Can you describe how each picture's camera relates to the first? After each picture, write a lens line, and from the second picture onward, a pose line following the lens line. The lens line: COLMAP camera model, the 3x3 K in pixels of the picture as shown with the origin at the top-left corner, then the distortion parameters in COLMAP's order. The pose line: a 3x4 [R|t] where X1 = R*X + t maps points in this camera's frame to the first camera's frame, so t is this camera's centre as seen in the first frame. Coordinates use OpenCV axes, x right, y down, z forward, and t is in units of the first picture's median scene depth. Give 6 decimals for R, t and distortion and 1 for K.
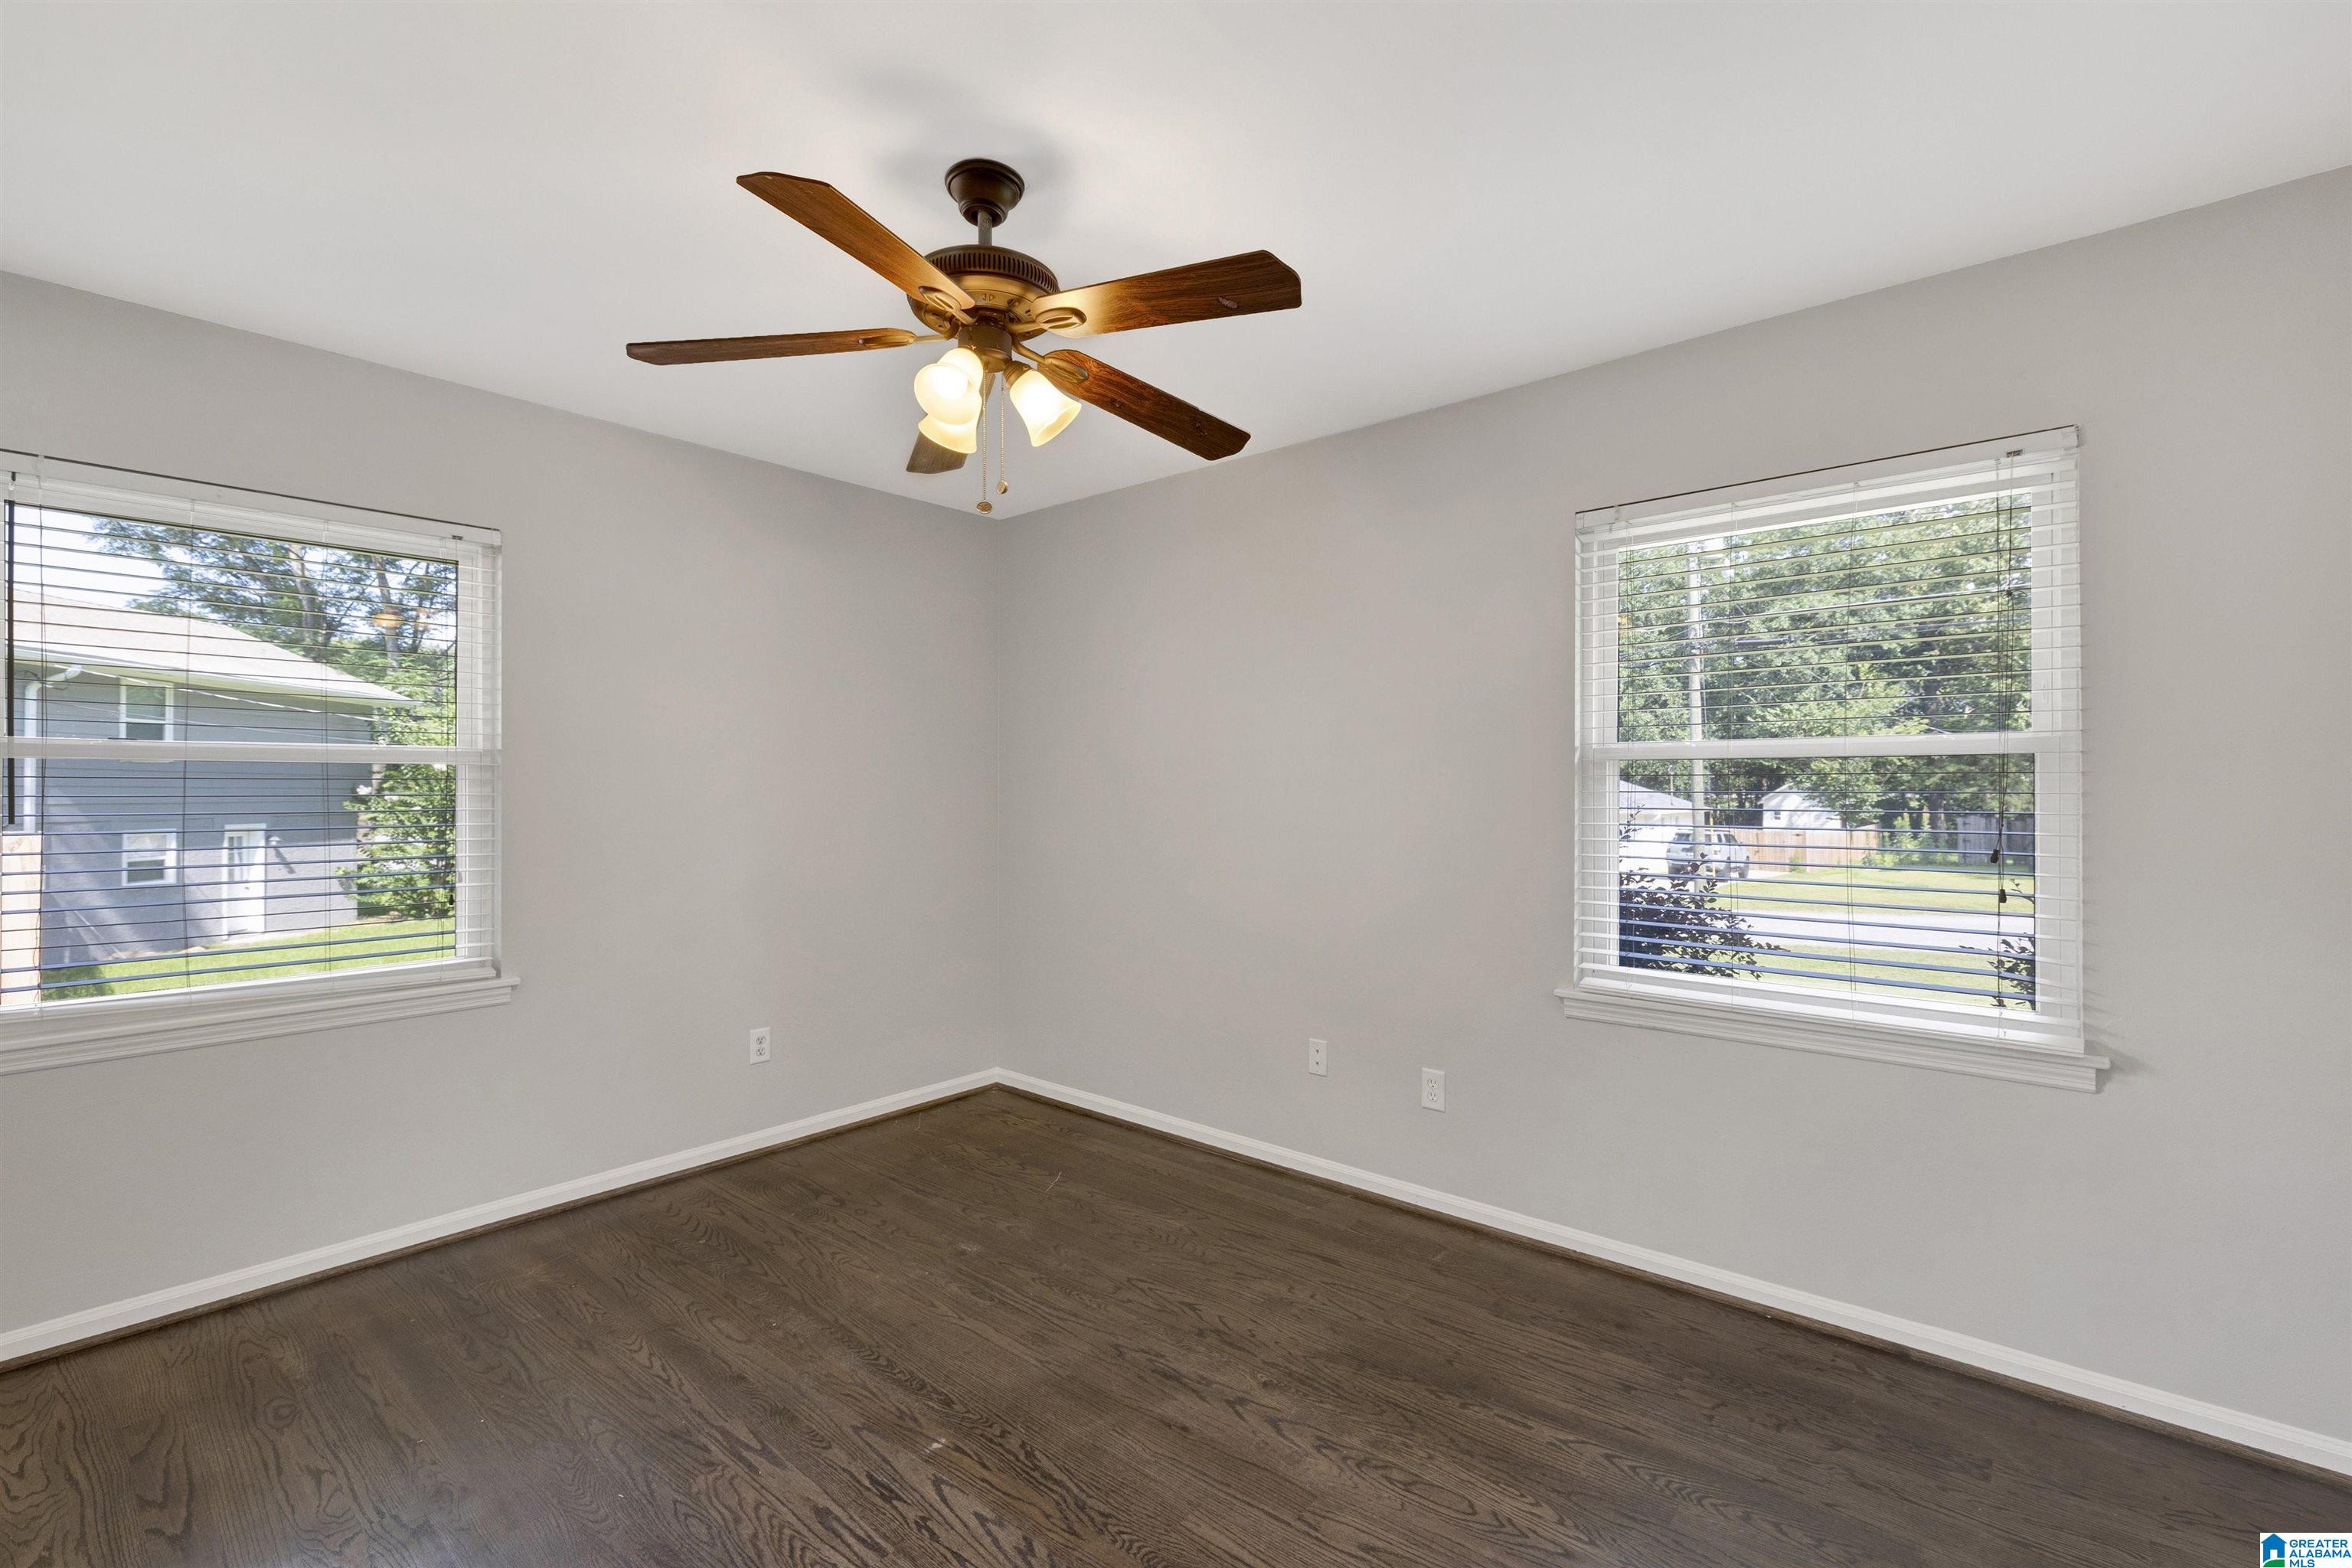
lens RADIAL K [[1020.2, 0, 1172.3], [0, 1020.2, 778.7], [0, 0, 1]] dist [0.001969, 0.000101]
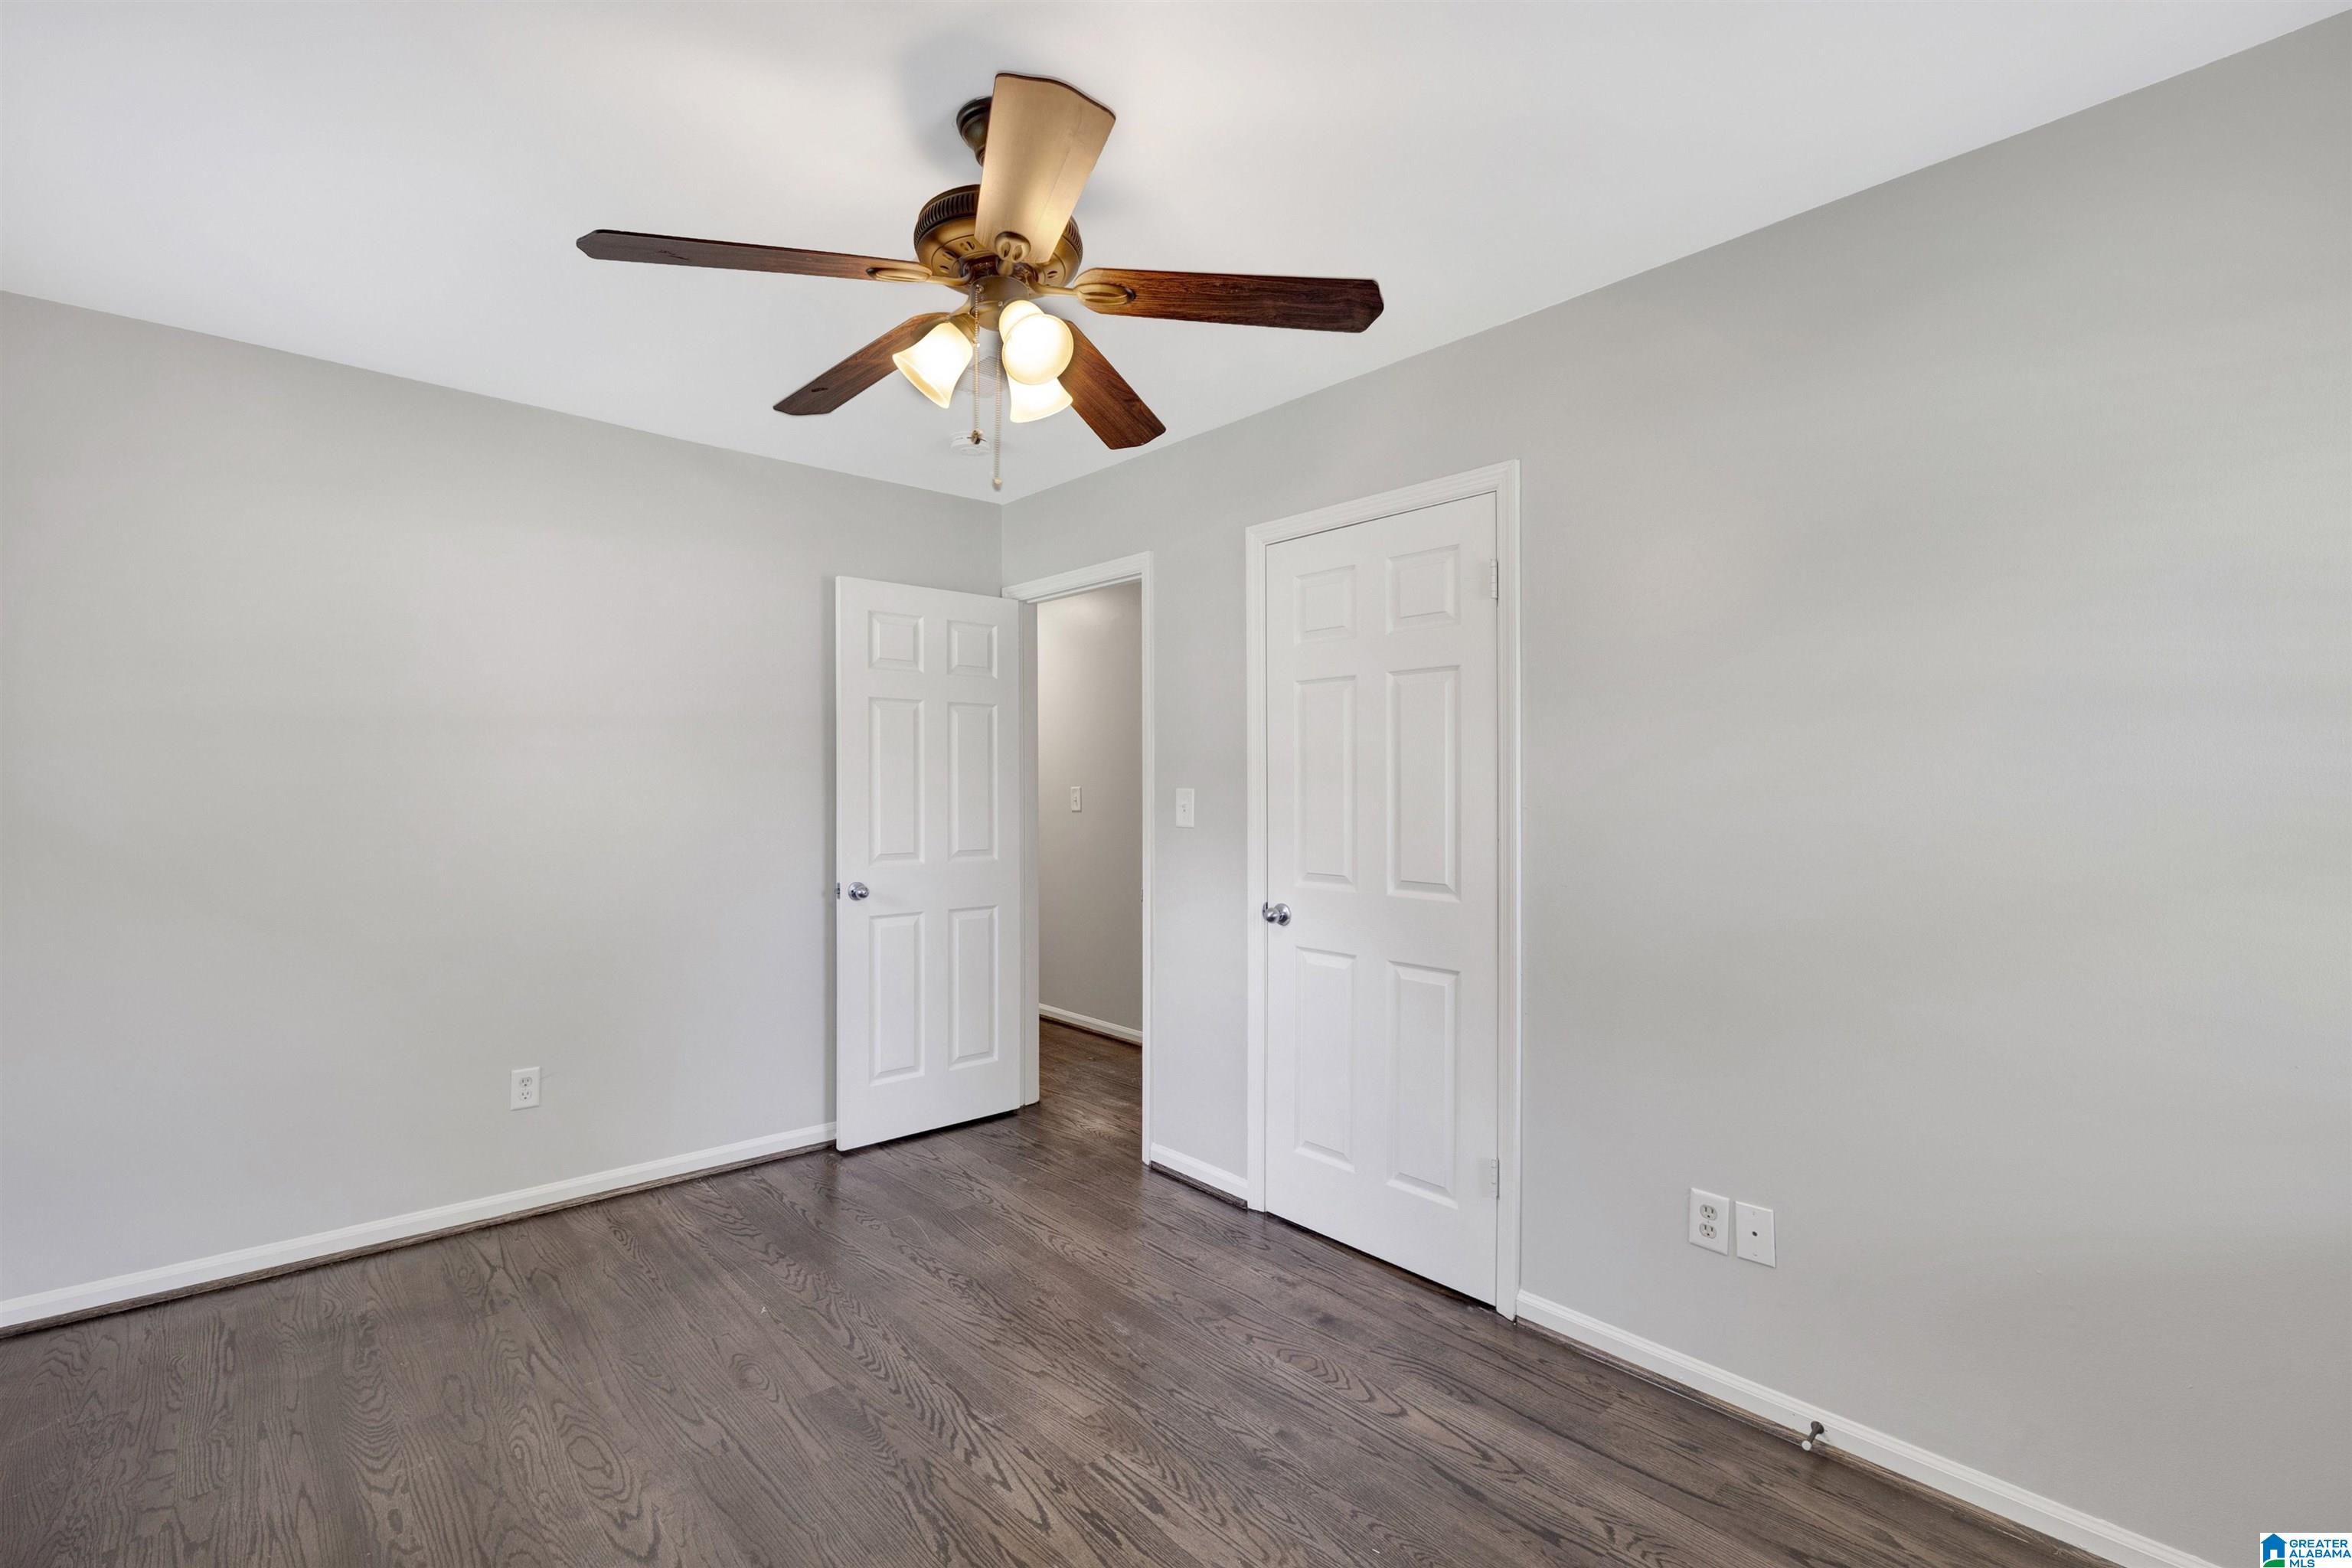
lens RADIAL K [[1020.2, 0, 1172.3], [0, 1020.2, 778.7], [0, 0, 1]] dist [0.001969, 0.000101]
pose [[-0.993461, -0.004836, 0.114066, -0.240192], [-0.006115, 0.999922, -0.010866, 0.001256], [-0.114005, -0.011493, -0.993414, 1.029307]]
